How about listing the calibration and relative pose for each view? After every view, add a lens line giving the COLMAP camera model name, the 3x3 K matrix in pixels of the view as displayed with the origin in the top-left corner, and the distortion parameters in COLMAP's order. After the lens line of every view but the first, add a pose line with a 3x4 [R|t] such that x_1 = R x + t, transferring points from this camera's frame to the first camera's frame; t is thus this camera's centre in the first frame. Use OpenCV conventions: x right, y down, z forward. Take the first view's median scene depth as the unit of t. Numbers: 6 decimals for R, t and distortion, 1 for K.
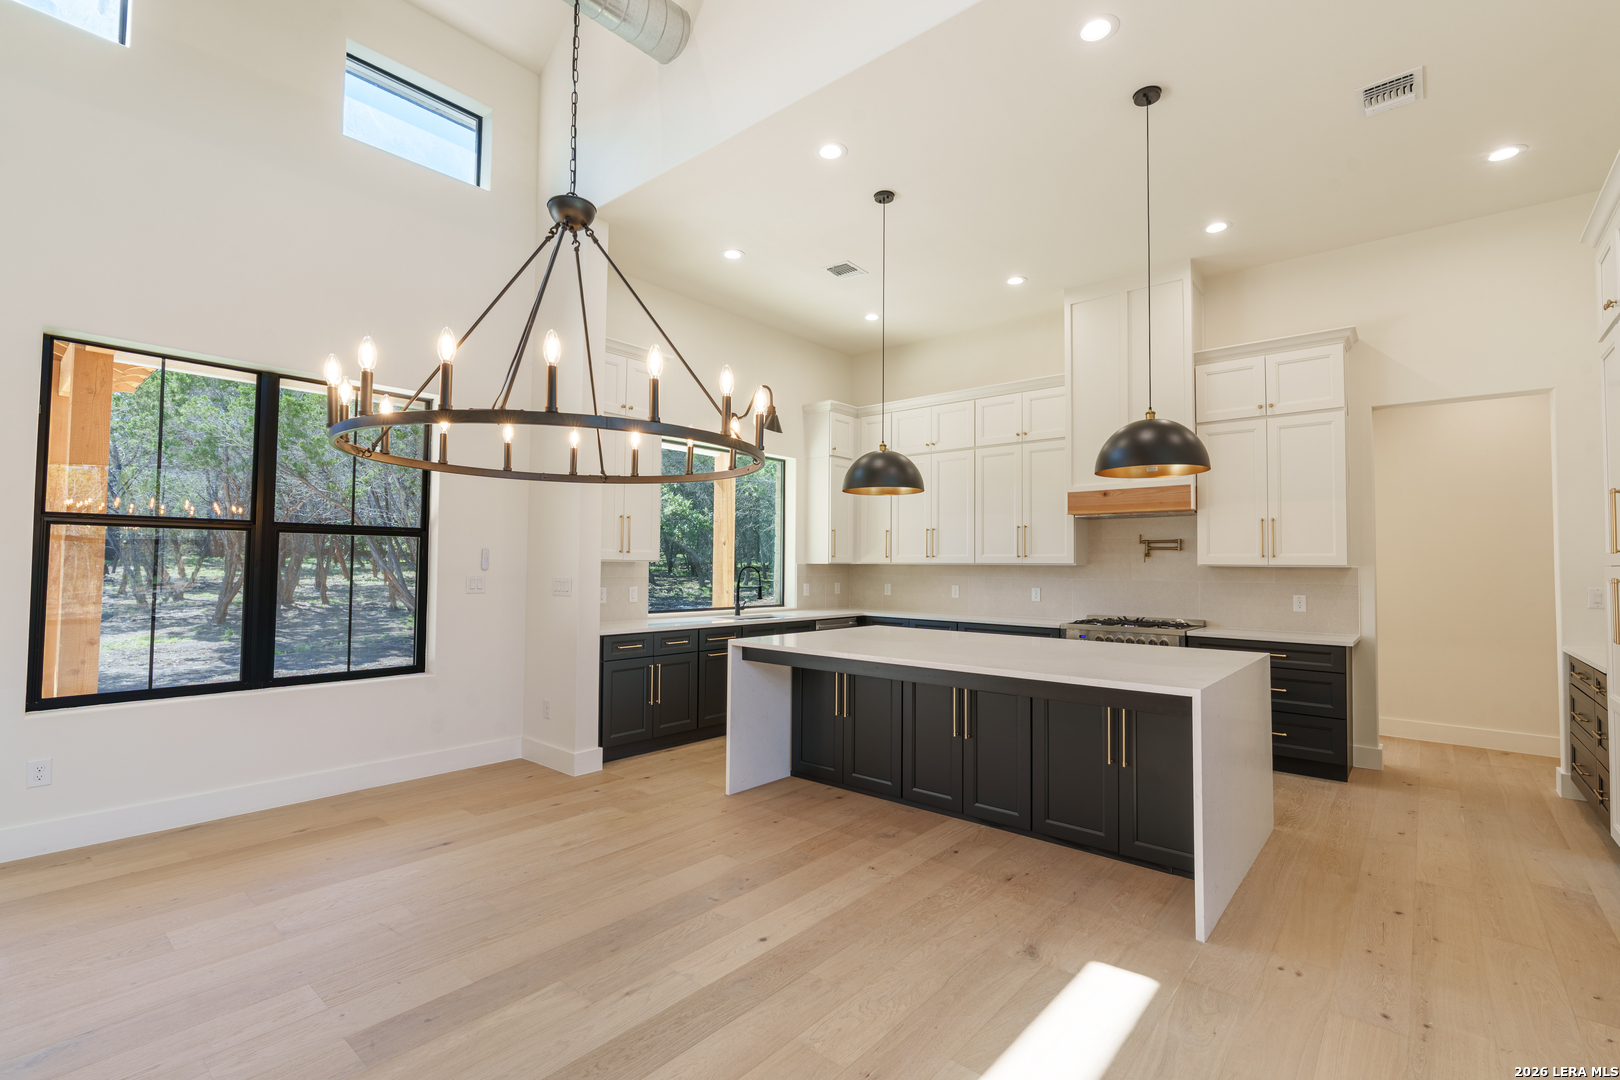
lens RADIAL K [[740.2, 0, 815.6], [0, 740.2, 537.9], [0, 0, 1]] dist [0.005092, 0.000611]
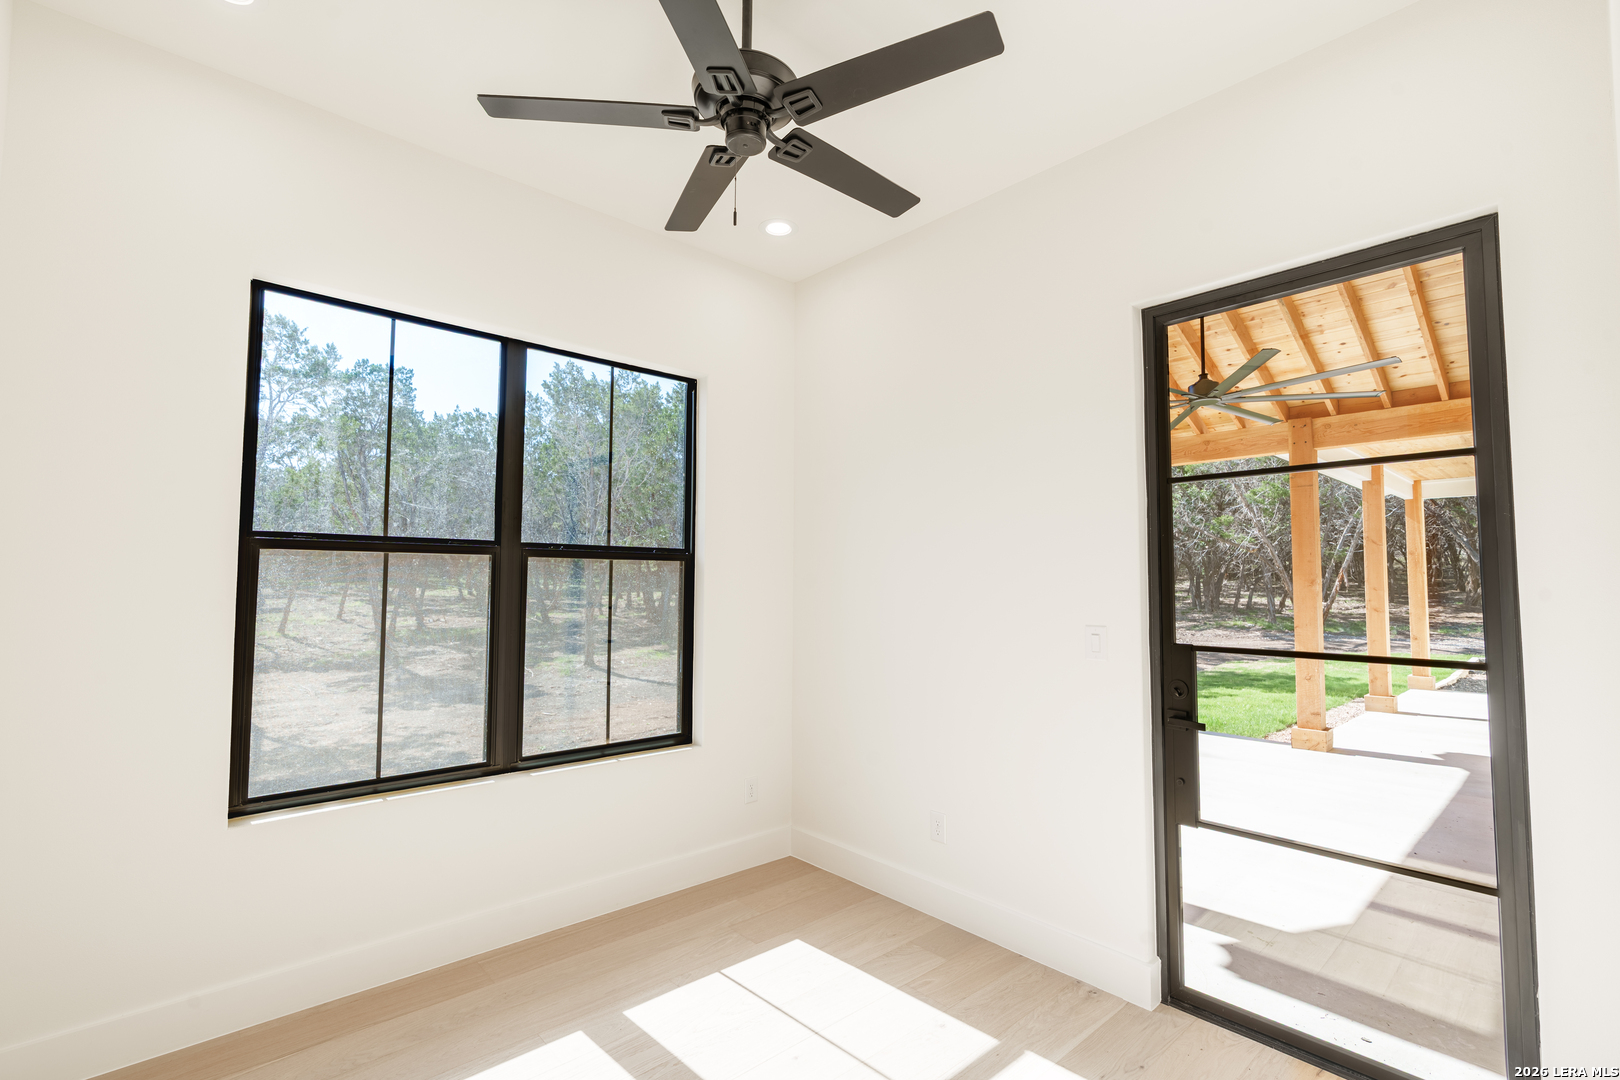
lens RADIAL K [[740.2, 0, 811.3], [0, 740.2, 547.3], [0, 0, 1]] dist [0.005092, 0.000611]
pose [[0.987848, -0.007216, -0.155255, -0.328114], [0.005906, 0.999943, -0.008897, -0.008983], [0.155311, 0.007872, 0.987834, 0.315616]]
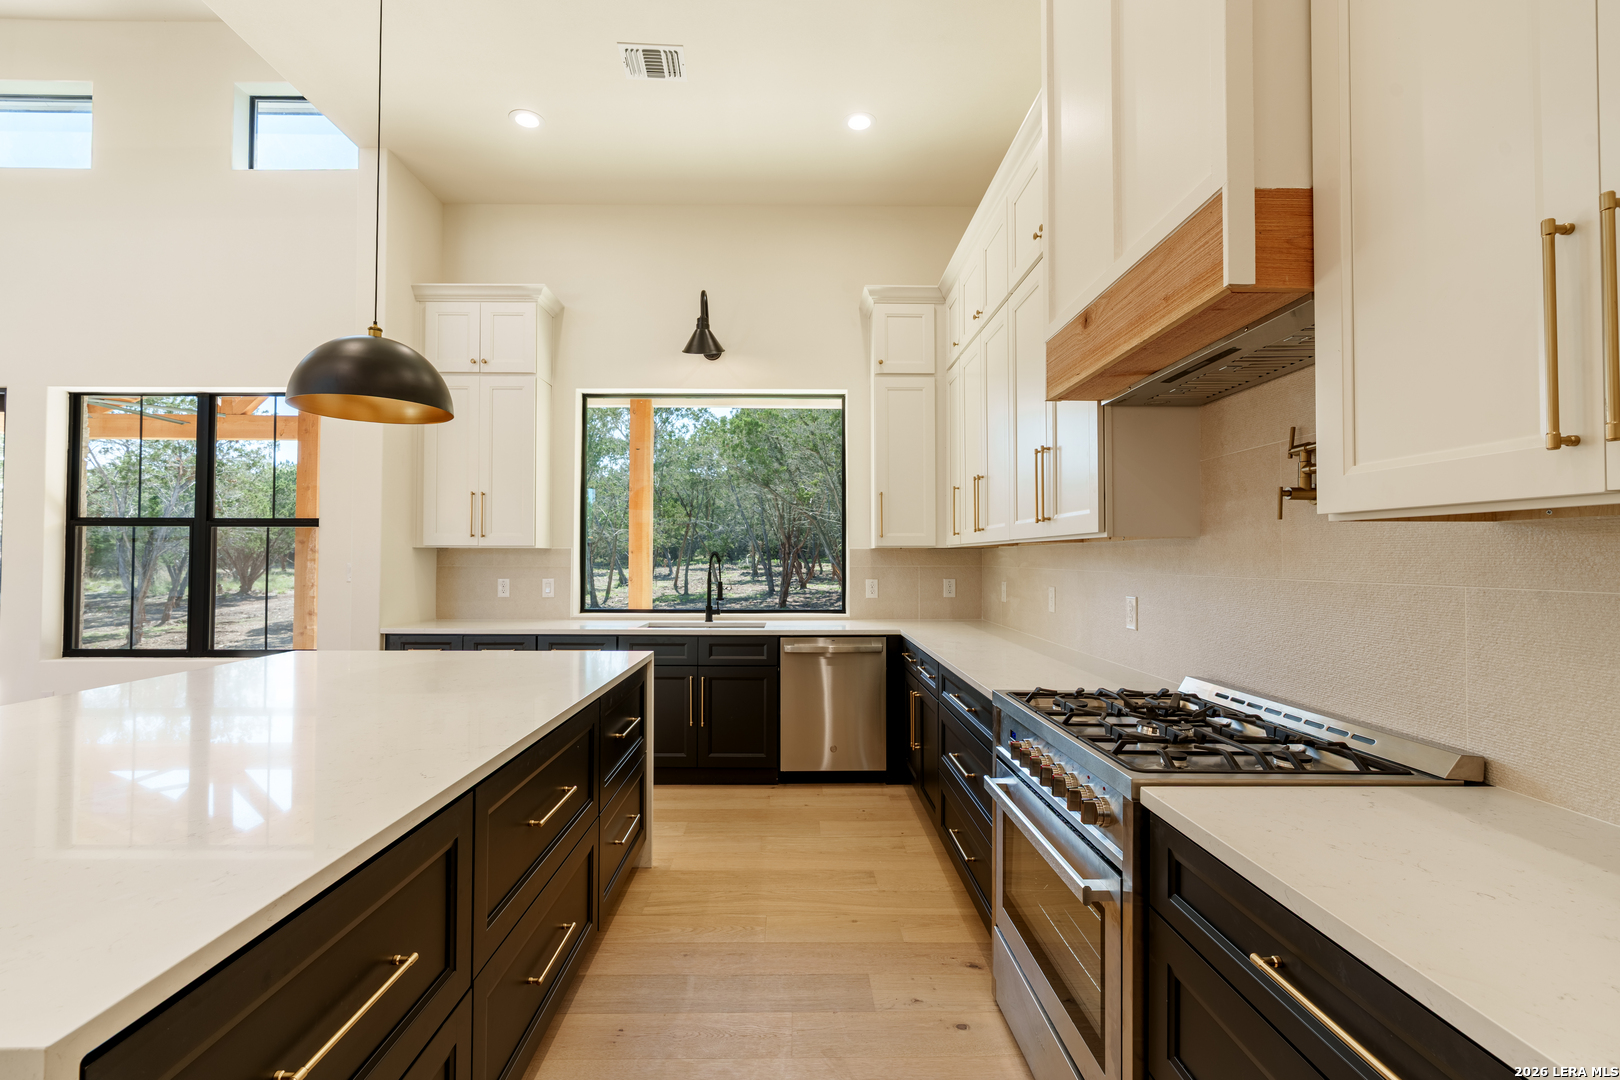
lens RADIAL K [[740.2, 0, 809.9], [0, 740.2, 542.4], [0, 0, 1]] dist [0.005092, 0.000611]
pose [[0.647342, -0.023012, -0.761852, 0.776095], [0.033793, 0.999428, -0.001474, 0.049959], [0.761450, -0.024791, 0.647749, 0.936600]]
